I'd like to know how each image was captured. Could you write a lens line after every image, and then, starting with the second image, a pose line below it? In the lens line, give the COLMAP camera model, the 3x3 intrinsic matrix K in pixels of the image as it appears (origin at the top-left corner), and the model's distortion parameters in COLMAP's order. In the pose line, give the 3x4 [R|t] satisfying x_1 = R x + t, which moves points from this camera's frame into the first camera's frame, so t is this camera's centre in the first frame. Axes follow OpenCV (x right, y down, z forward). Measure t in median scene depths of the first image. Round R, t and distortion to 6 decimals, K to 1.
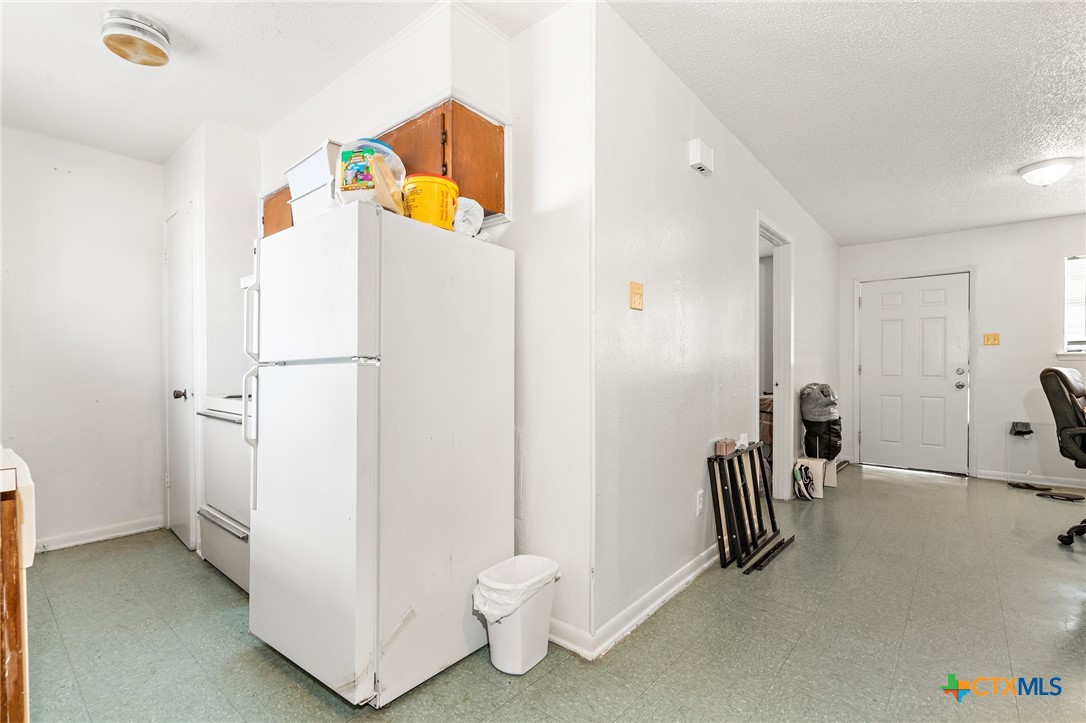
lens RADIAL K [[493.2, 0, 536.7], [0, 493.2, 374.2], [0, 0, 1]] dist [-0.001605, 0.000299]
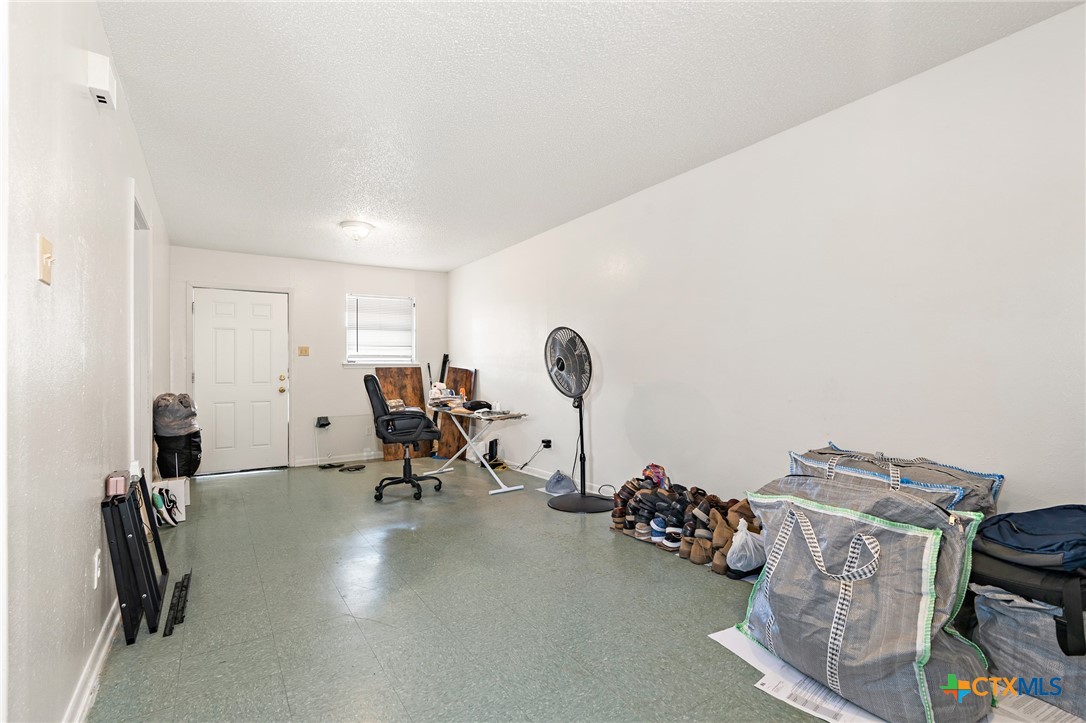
lens RADIAL K [[493.2, 0, 536.7], [0, 493.2, 374.2], [0, 0, 1]] dist [-0.001605, 0.000299]
pose [[0.288279, -0.006867, 0.957522, -0.154177], [0.021522, 0.999768, 0.000690, -0.004649], [-0.957305, 0.020409, 0.288360, 0.180105]]
